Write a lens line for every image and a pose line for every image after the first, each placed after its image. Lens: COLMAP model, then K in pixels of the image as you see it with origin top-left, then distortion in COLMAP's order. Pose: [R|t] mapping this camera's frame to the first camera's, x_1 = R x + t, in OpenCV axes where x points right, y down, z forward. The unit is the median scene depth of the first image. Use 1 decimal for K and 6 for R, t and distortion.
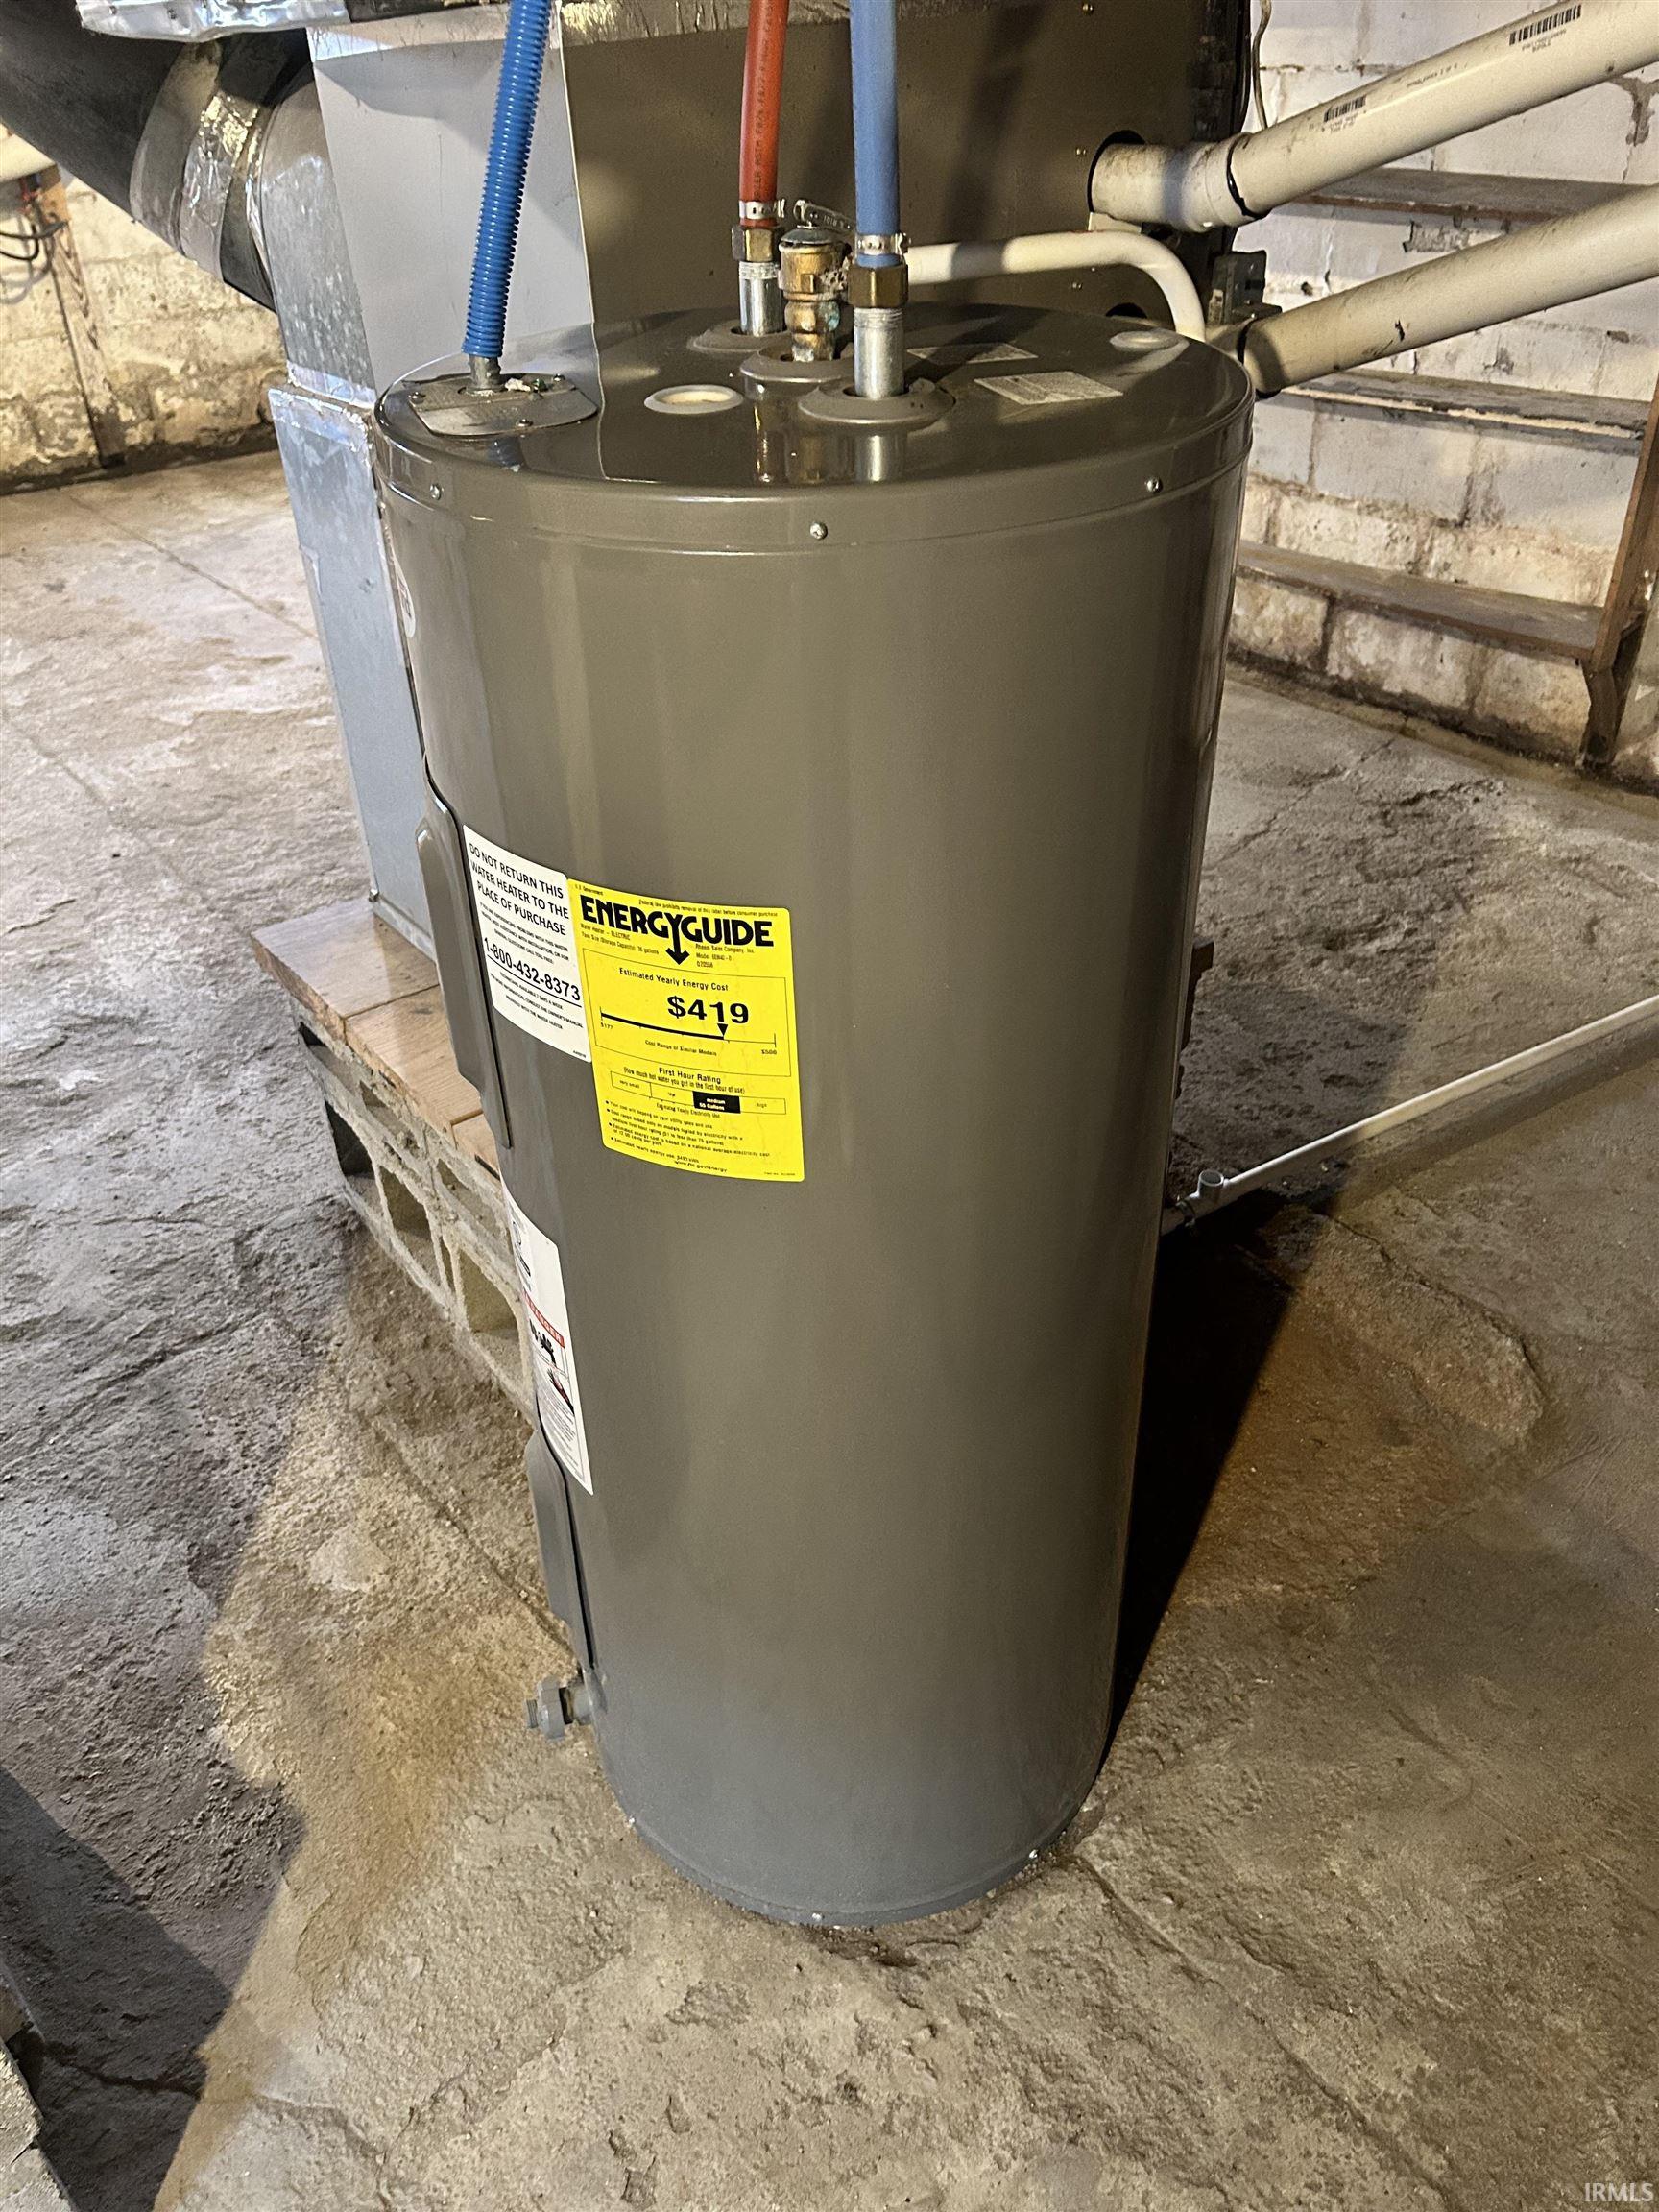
lens RADIAL K [[1659.5, 0, 820.9], [0, 1659.5, 1104.3], [0, 0, 1]] dist [0.086998, -0.137280]
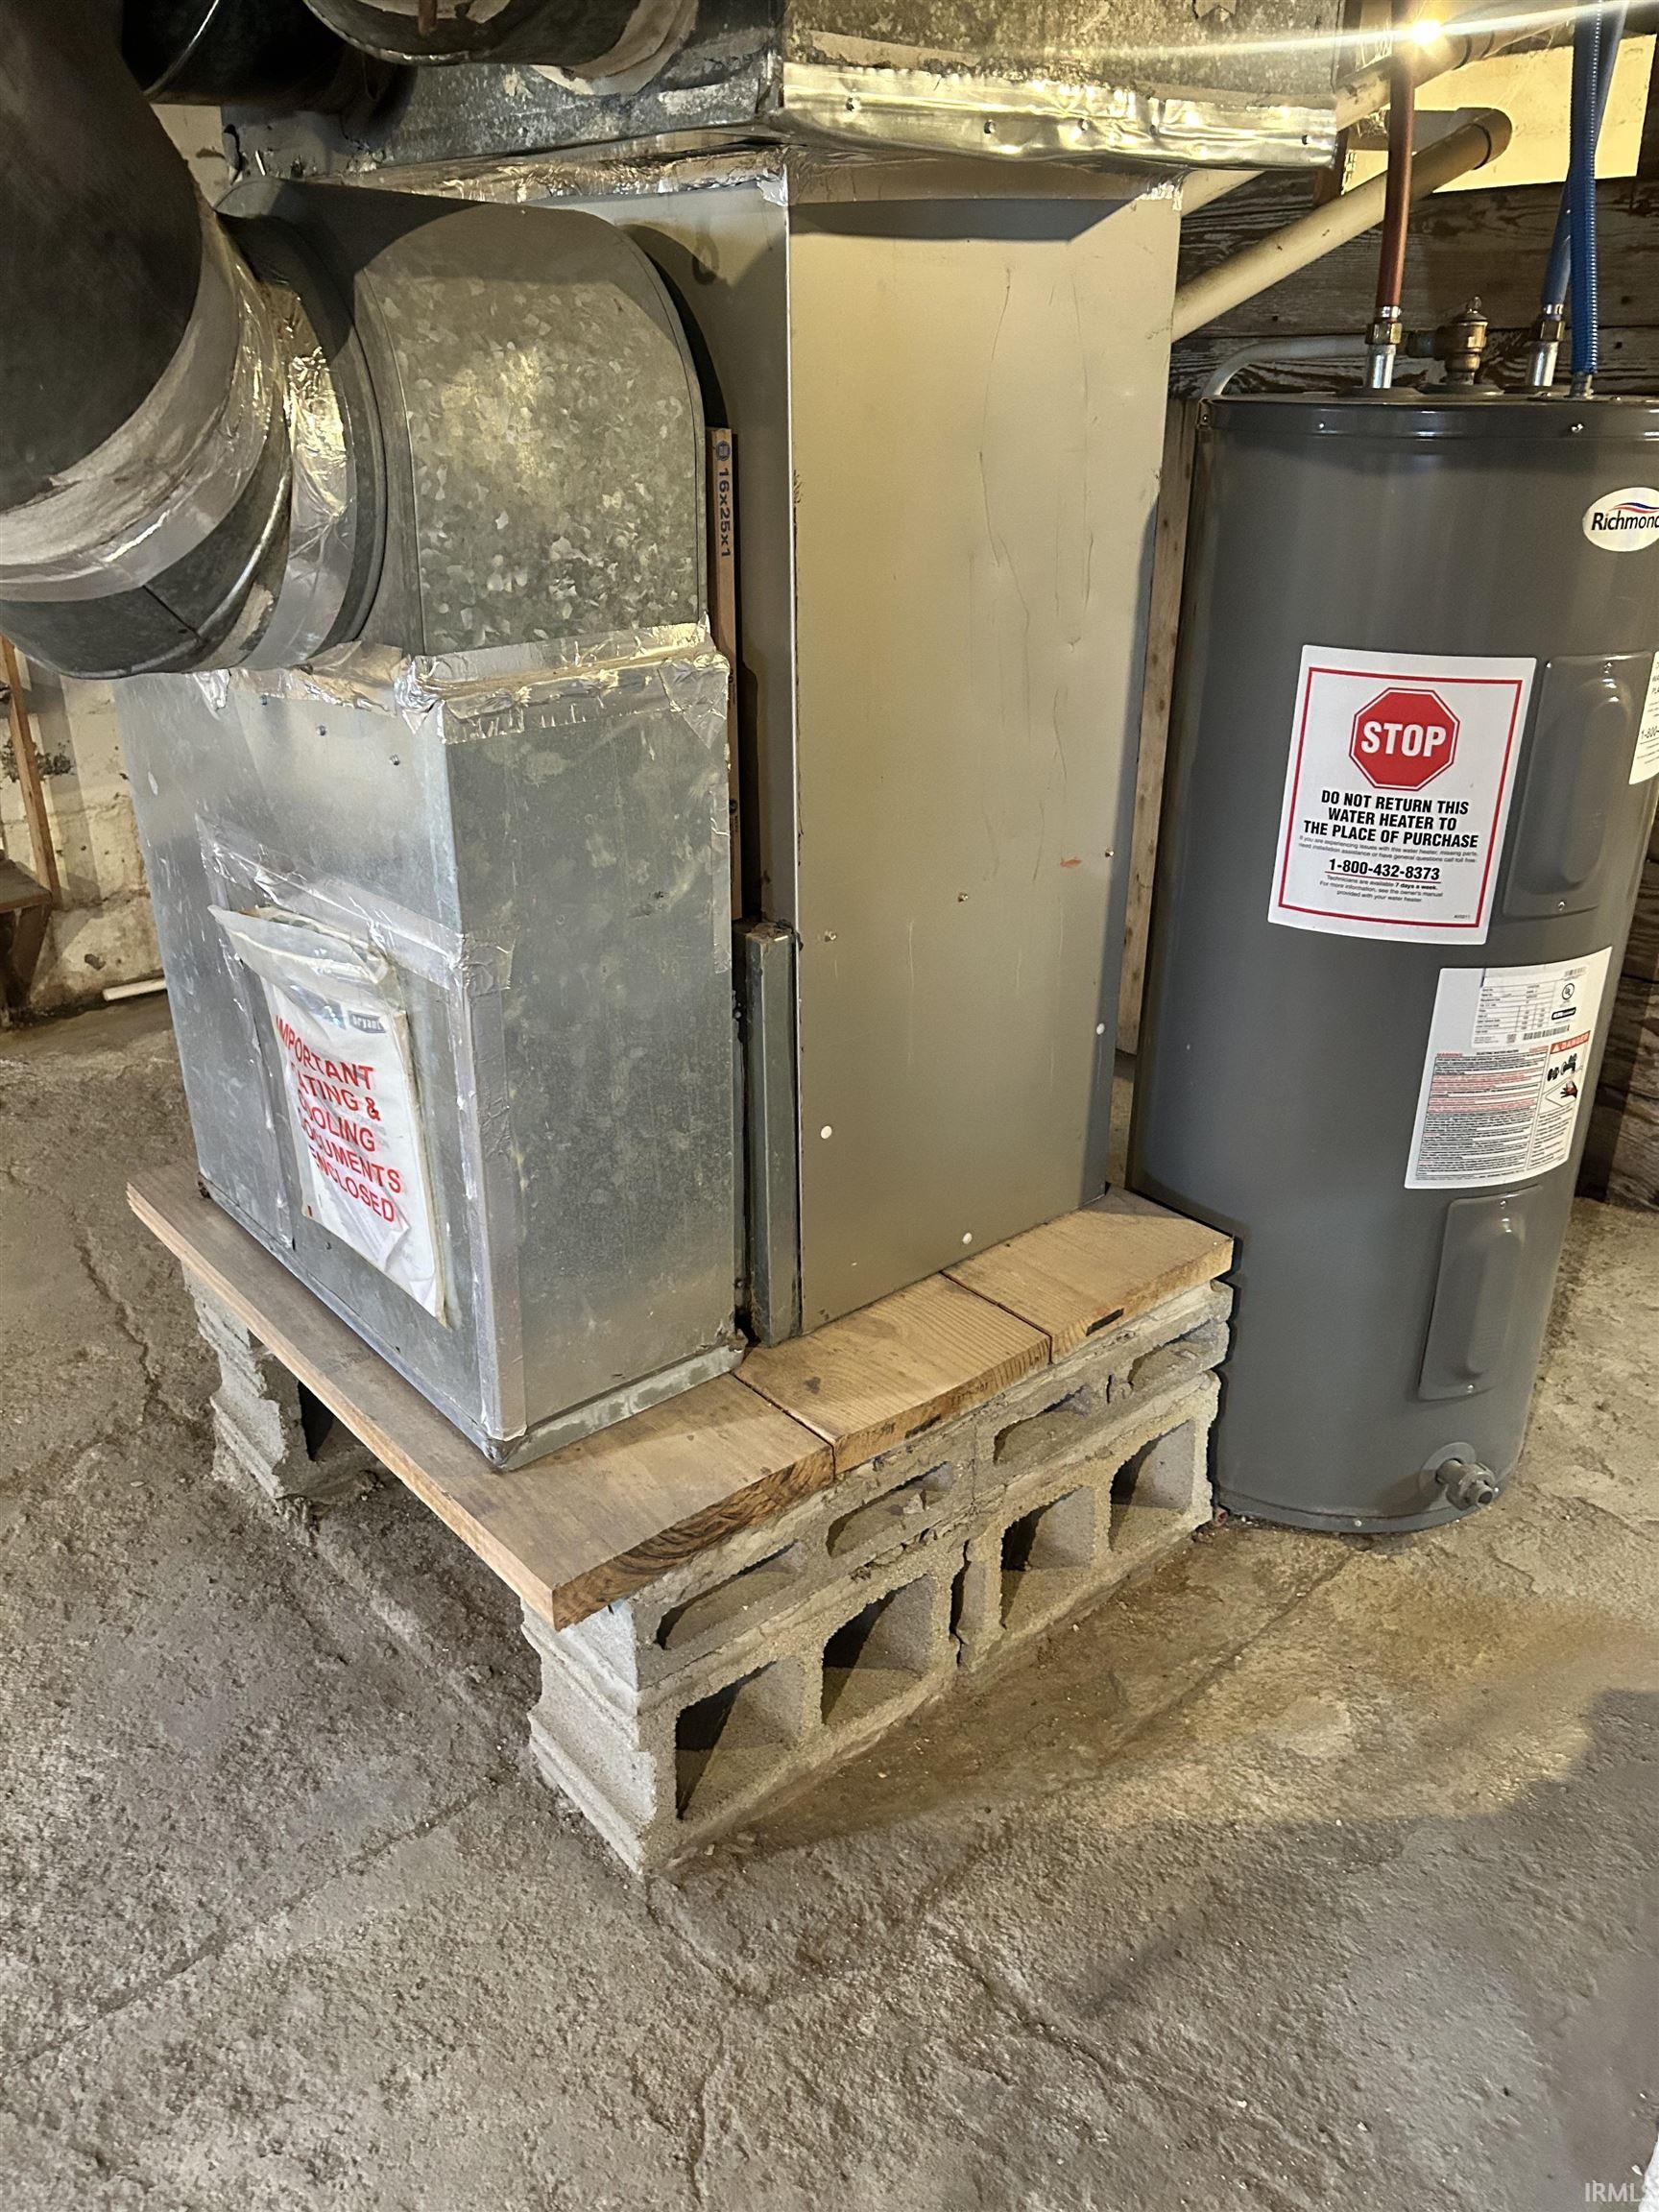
lens RADIAL K [[1659.5, 0, 820.9], [0, 1659.5, 1104.3], [0, 0, 1]] dist [0.086998, -0.137280]
pose [[-0.043909, -0.388122, 0.920561, -0.962929], [0.572668, 0.745259, 0.341527, -0.438771], [-0.818611, 0.542172, 0.189541, 0.846060]]
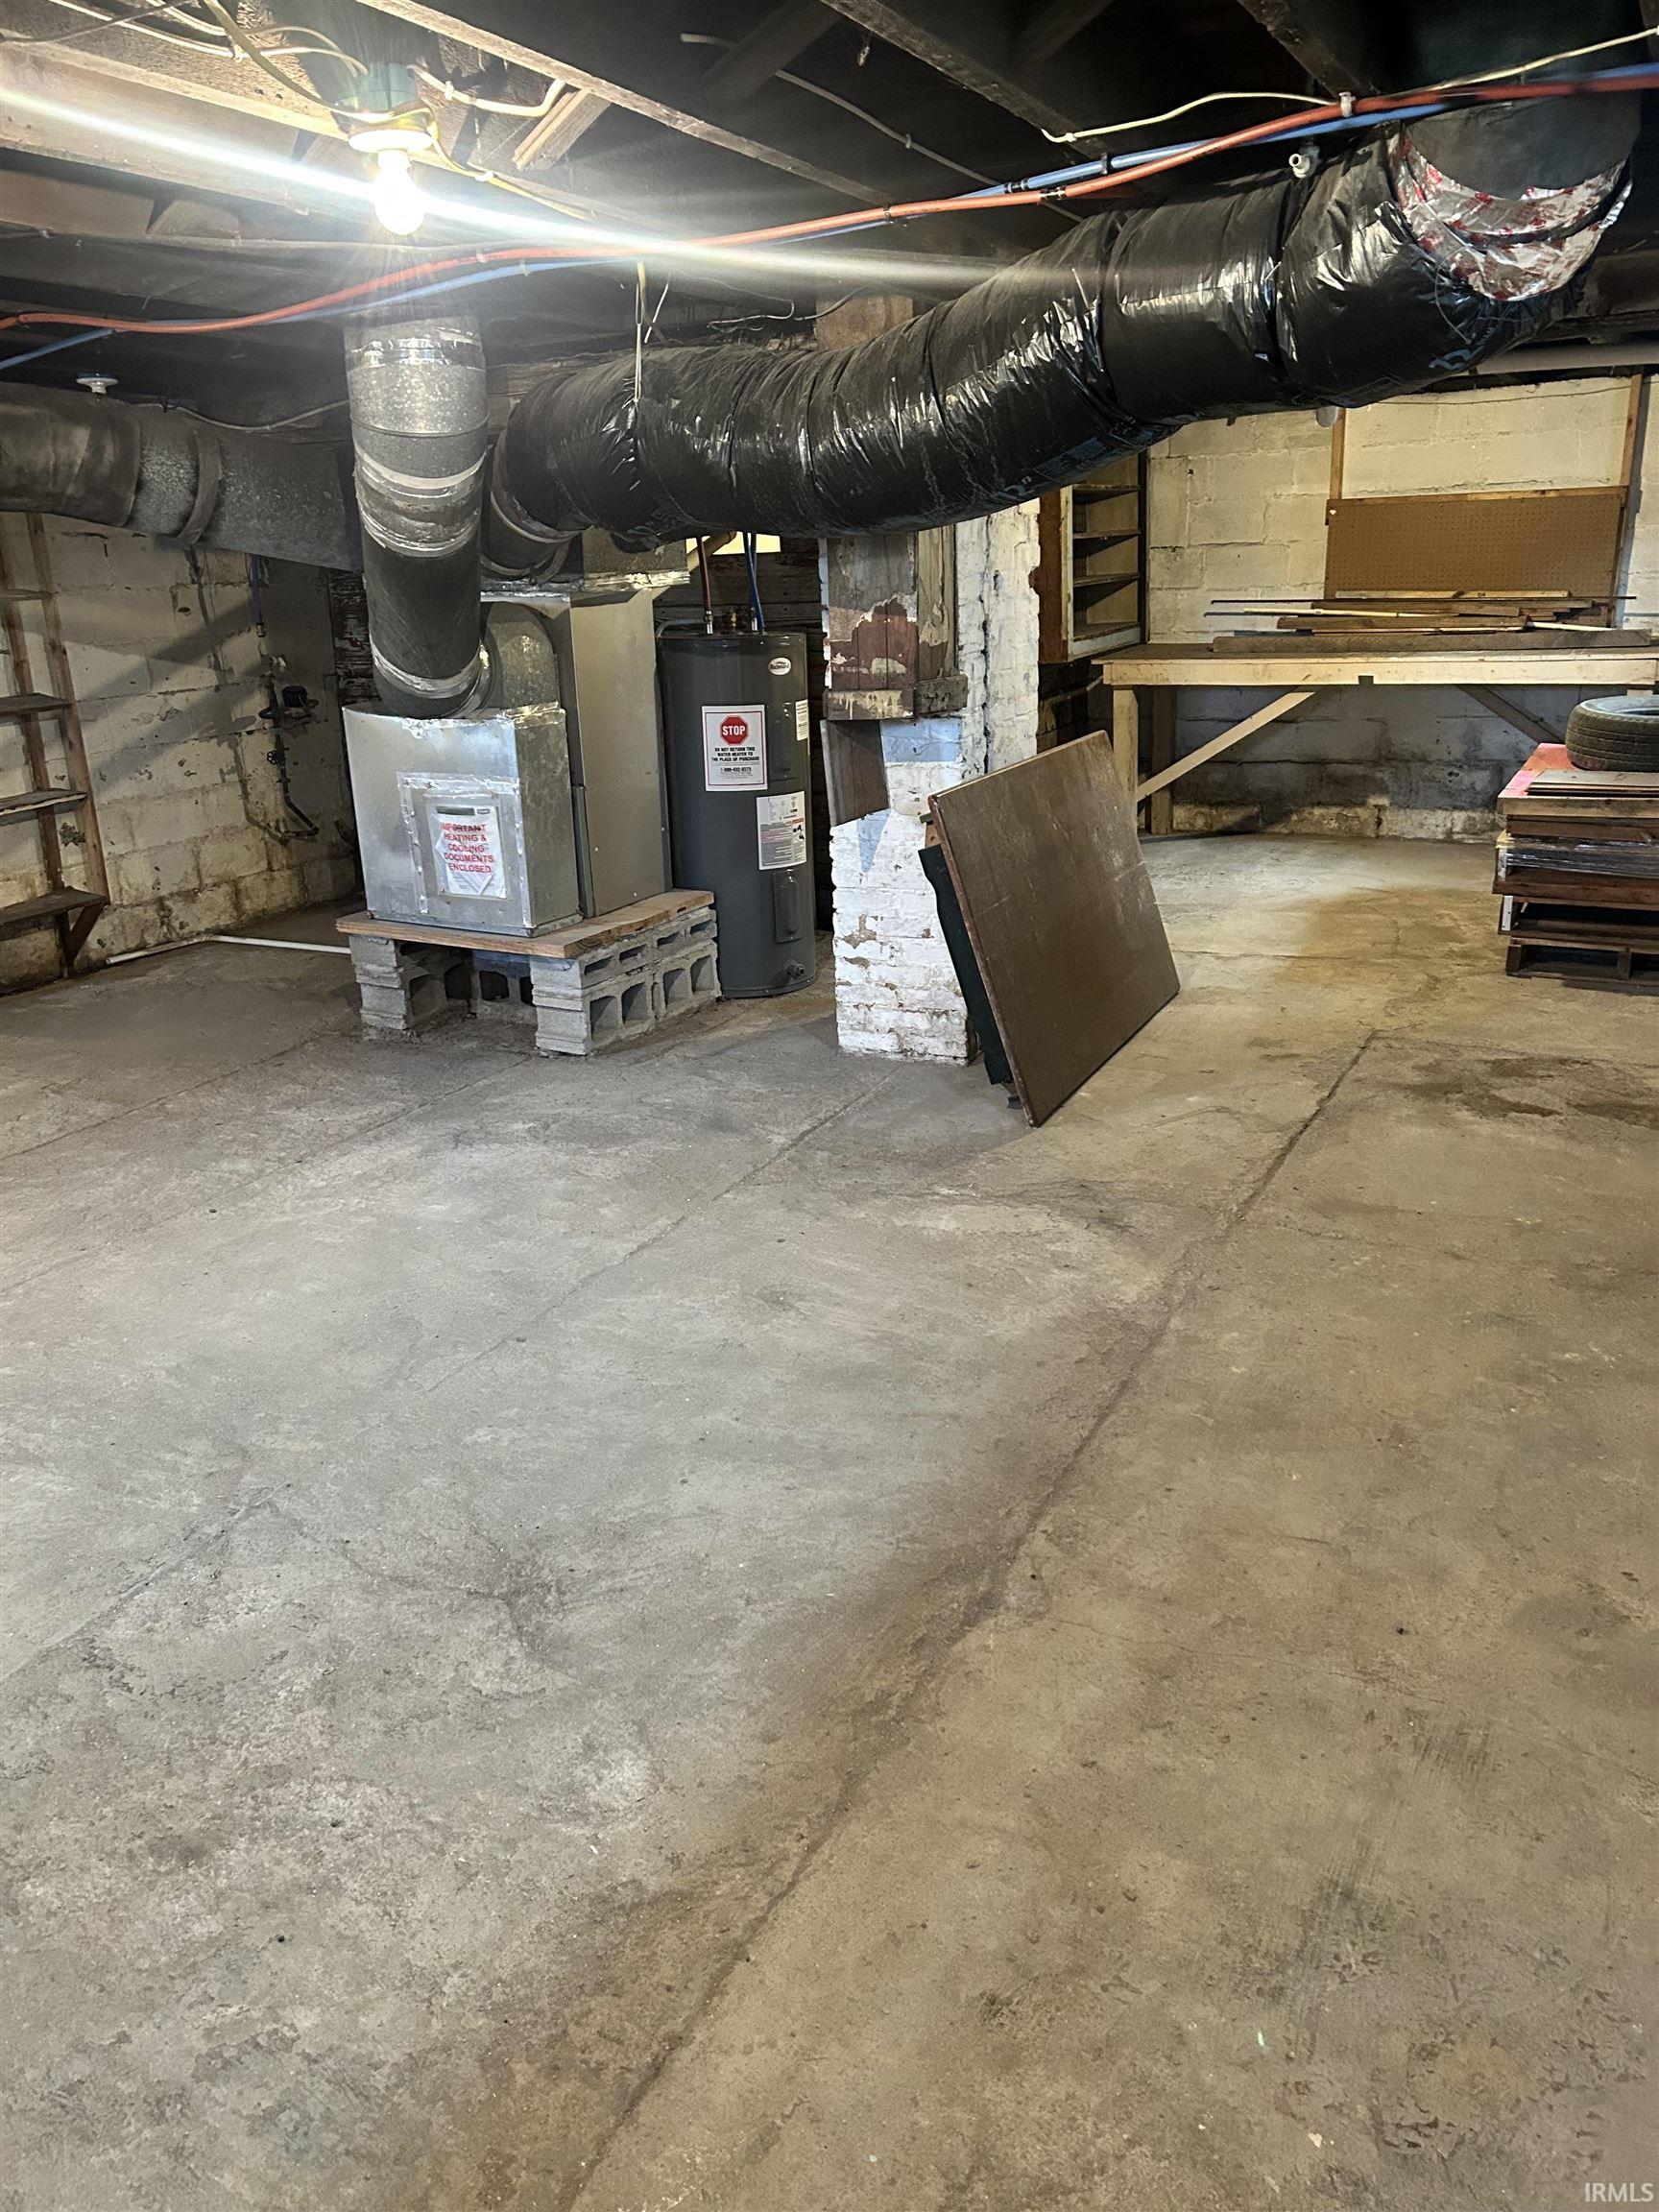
lens RADIAL K [[1659.5, 0, 820.9], [0, 1659.5, 1104.3], [0, 0, 1]] dist [0.086998, -0.137280]
pose [[-0.412611, -0.249528, 0.876064, -2.971291], [0.554286, 0.694423, 0.458850, -0.935891], [-0.722855, 0.674917, -0.148217, 1.448370]]
